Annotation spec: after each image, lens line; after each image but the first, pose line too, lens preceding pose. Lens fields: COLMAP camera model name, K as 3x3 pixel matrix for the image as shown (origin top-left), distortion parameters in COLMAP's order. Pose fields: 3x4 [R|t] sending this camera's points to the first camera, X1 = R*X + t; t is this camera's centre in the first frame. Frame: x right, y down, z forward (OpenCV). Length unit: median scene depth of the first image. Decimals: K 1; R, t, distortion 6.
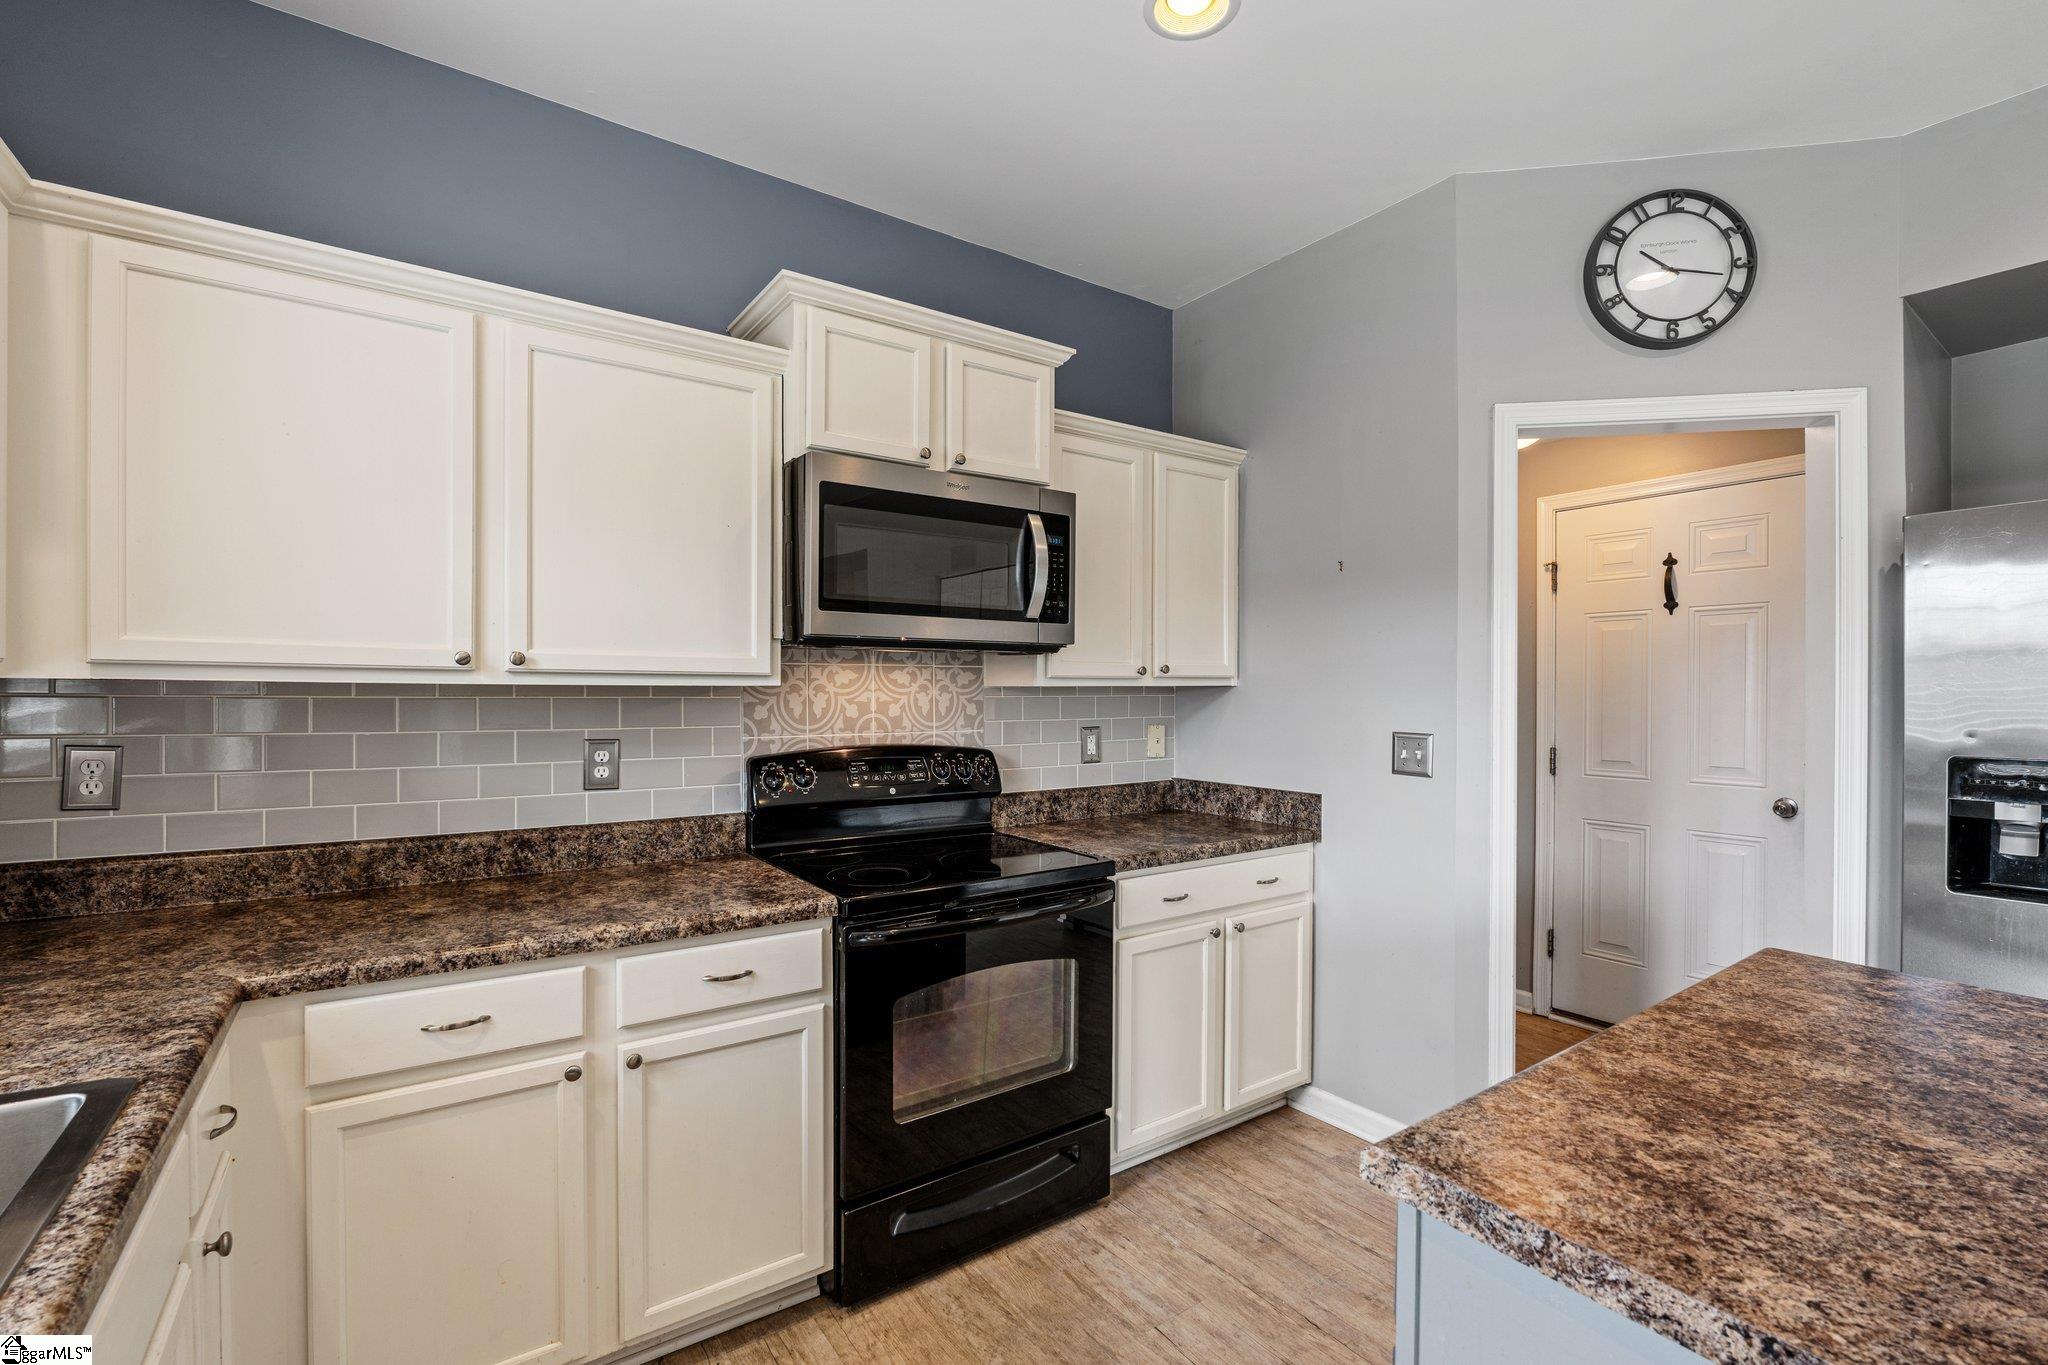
lens RADIAL K [[898.4, 0, 1040.8], [0, 898.4, 700.7], [0, 0, 1]] dist [-0.014093, -0.000005]
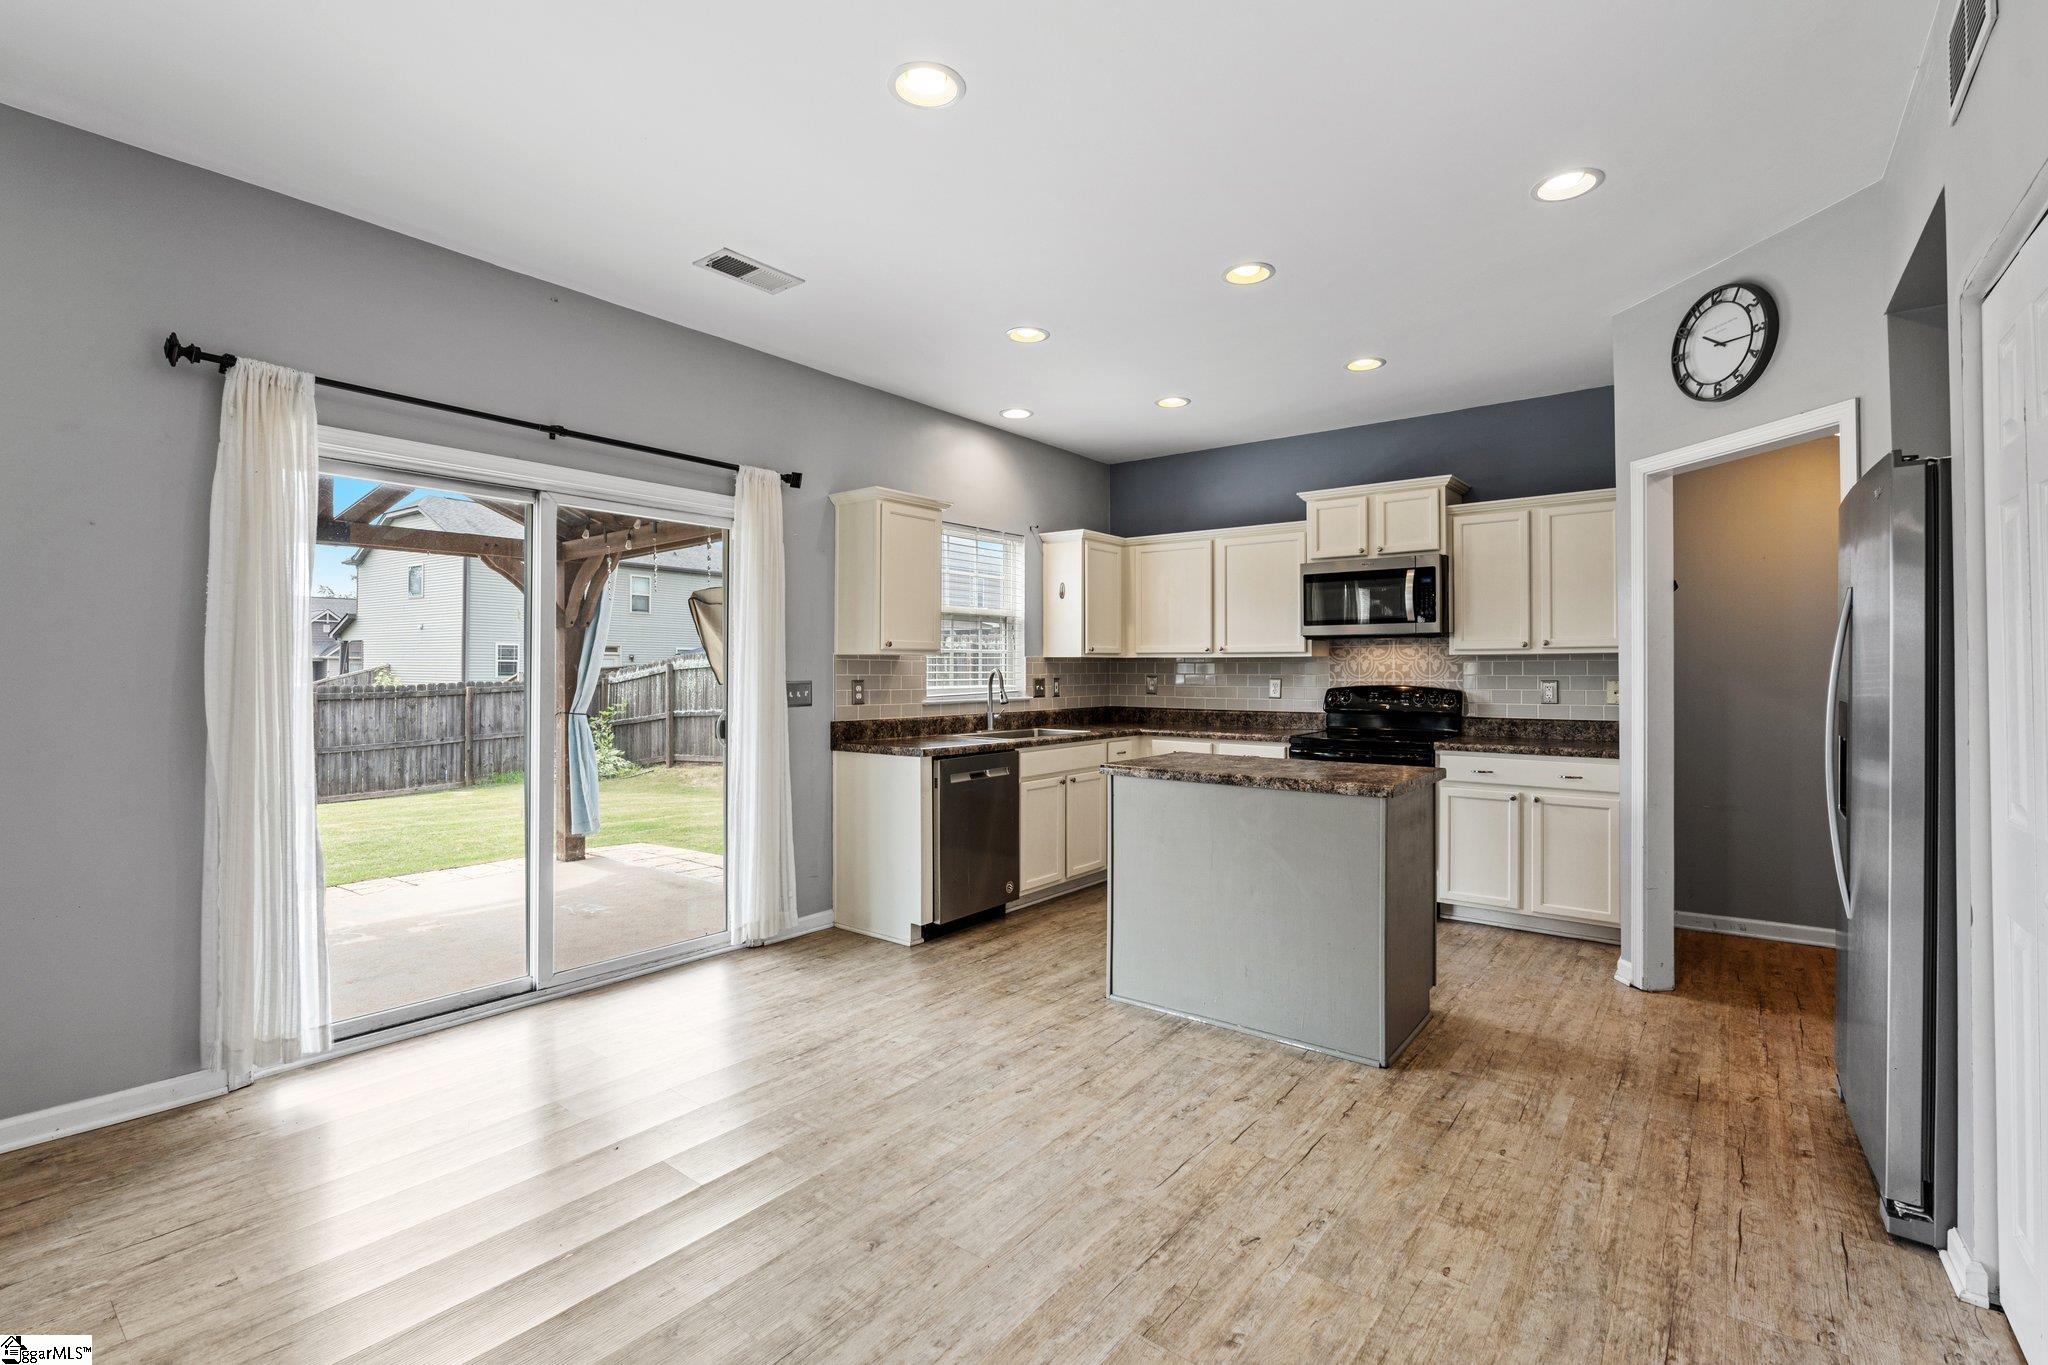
lens RADIAL K [[931.1, 0, 1038.0], [0, 931.1, 671.8], [0, 0, 1]] dist [-0.004777, -0.000168]
pose [[0.298992, 0.001622, -0.954254, 1.724464], [-0.007740, 0.999970, -0.000725, 0.028763], [0.954224, 0.007602, 0.298996, -0.419318]]
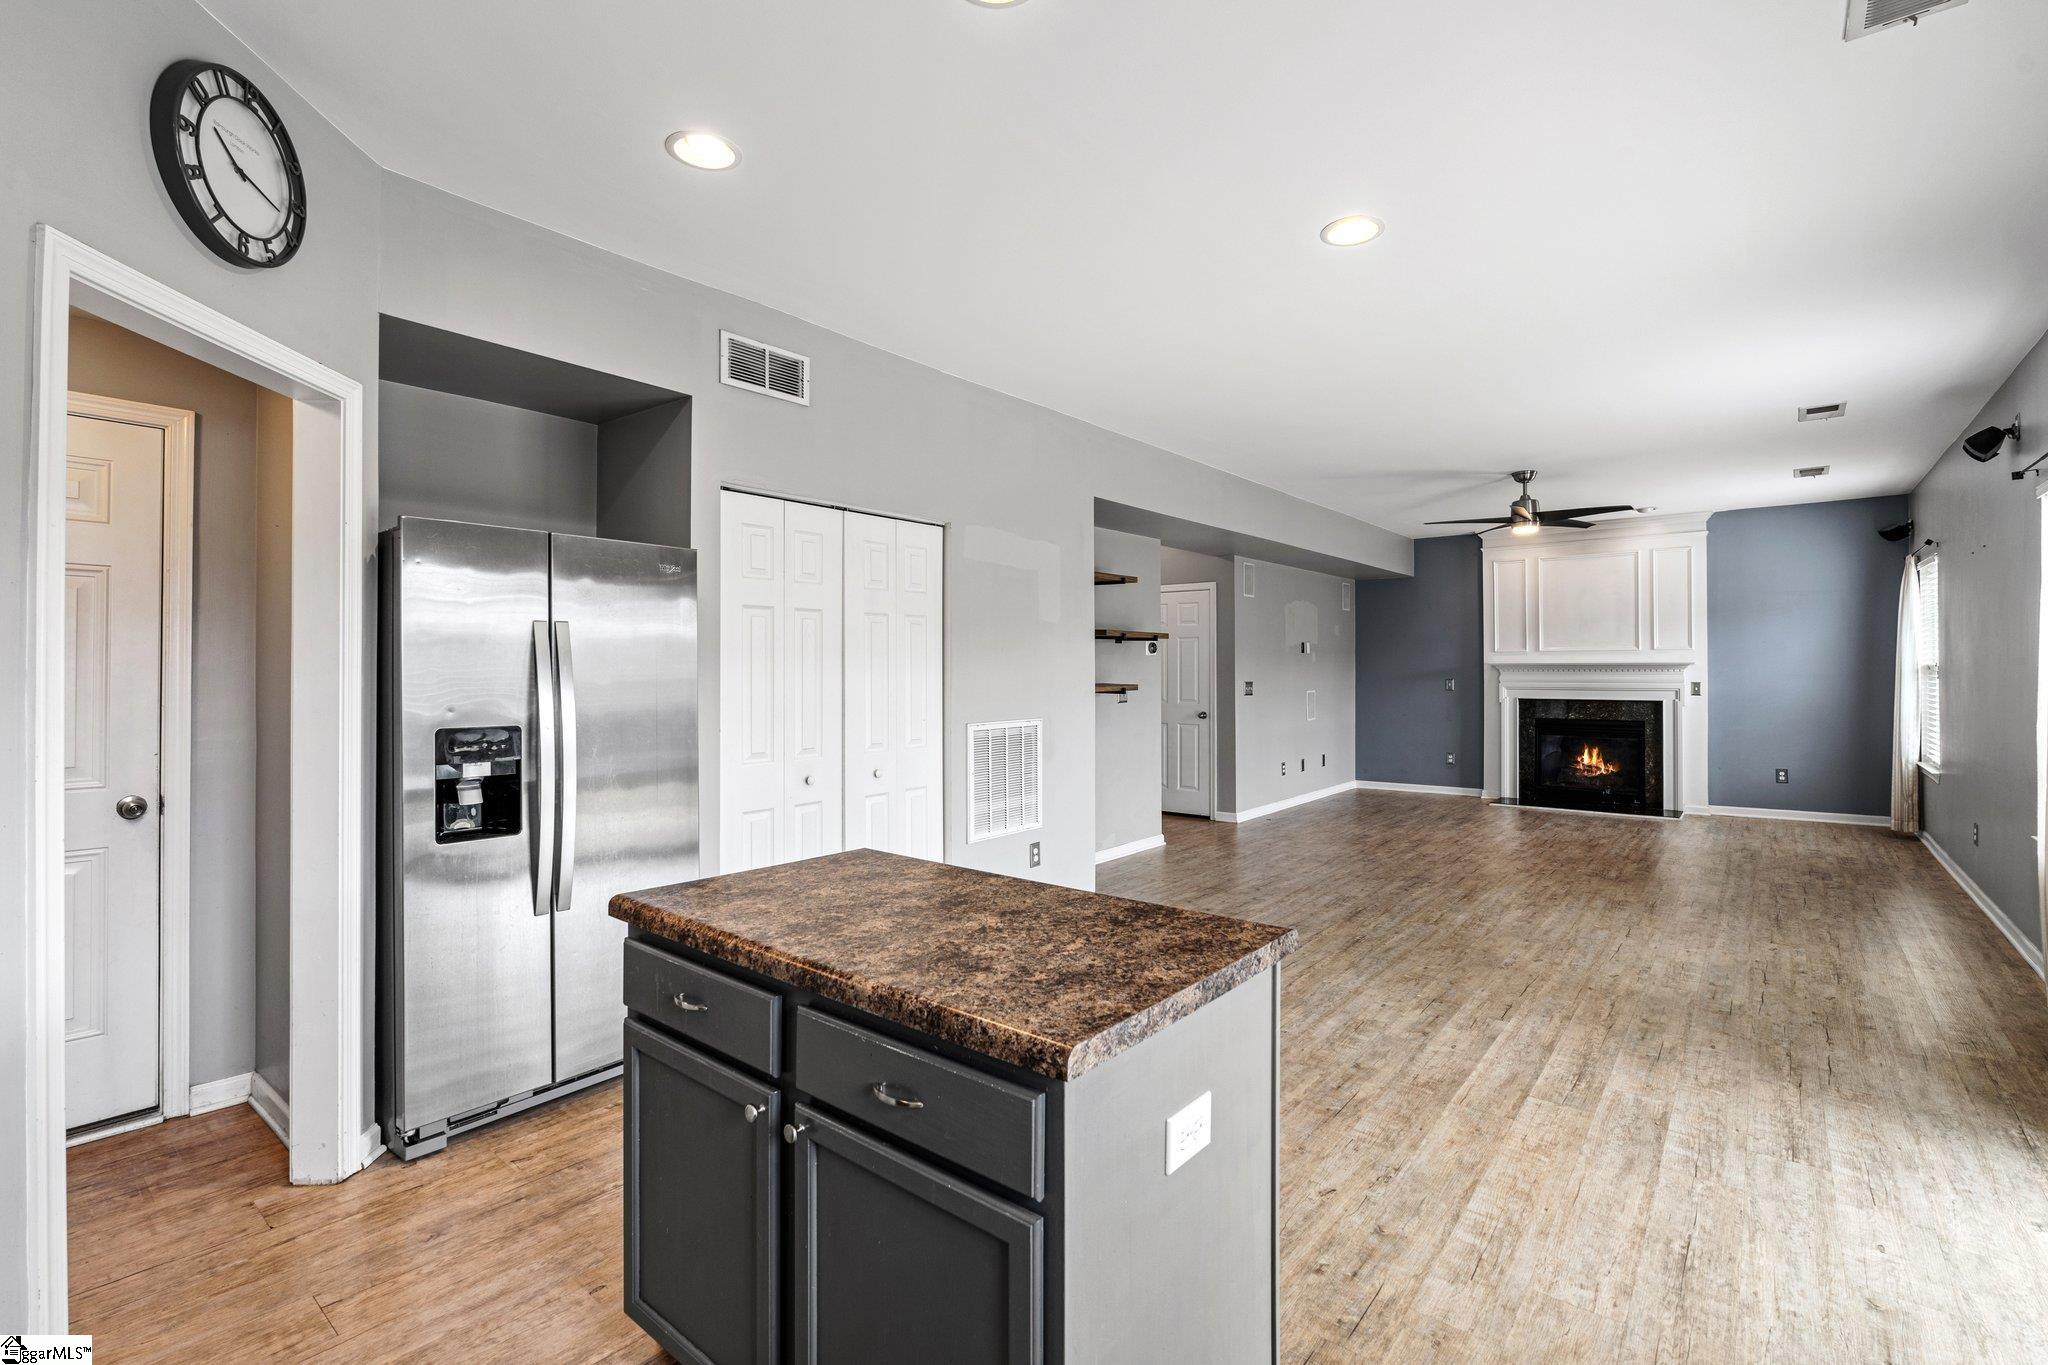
lens RADIAL K [[903.3, 0, 1030.6], [0, 903.3, 677.7], [0, 0, 1]] dist [-0.020586, 0.000031]
pose [[-0.264609, -0.004283, 0.964346, -0.287109], [0.009634, 0.999928, 0.007084, -0.005919], [-0.964308, 0.011165, -0.264549, 0.494957]]
